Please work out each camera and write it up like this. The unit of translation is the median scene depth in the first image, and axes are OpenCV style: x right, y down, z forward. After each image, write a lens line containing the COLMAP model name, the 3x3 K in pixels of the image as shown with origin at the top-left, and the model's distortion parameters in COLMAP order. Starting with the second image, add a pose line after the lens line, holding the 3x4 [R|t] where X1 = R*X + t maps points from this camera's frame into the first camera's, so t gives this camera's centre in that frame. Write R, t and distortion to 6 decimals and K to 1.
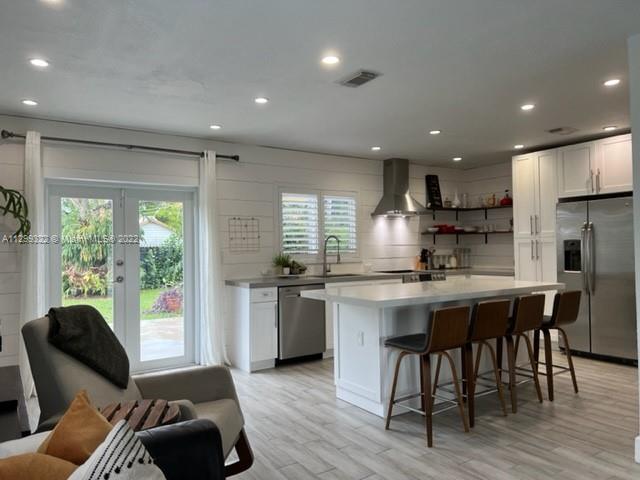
lens RADIAL K [[480.0, 0, 324.8], [0, 480.0, 236.0], [0, 0, 1]] dist [0.057866, -0.069365]
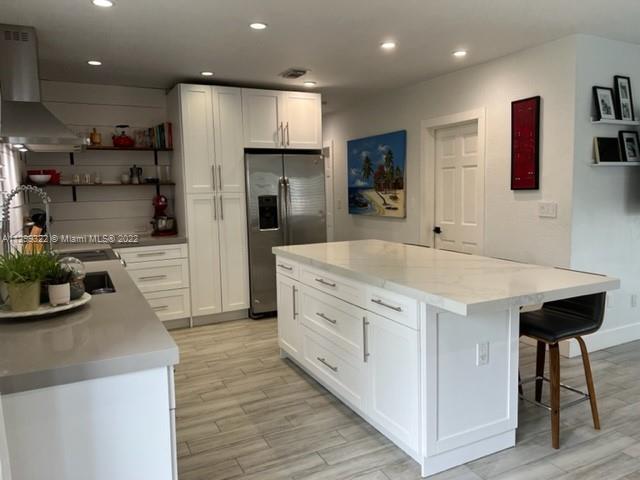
lens RADIAL K [[480.0, 0, 324.8], [0, 480.0, 236.0], [0, 0, 1]] dist [0.057866, -0.069365]
pose [[0.119377, -0.087853, 0.988954, -0.385089], [-0.005573, 0.996002, 0.089152, 0.002468], [-0.992833, -0.016154, 0.118410, 0.772684]]
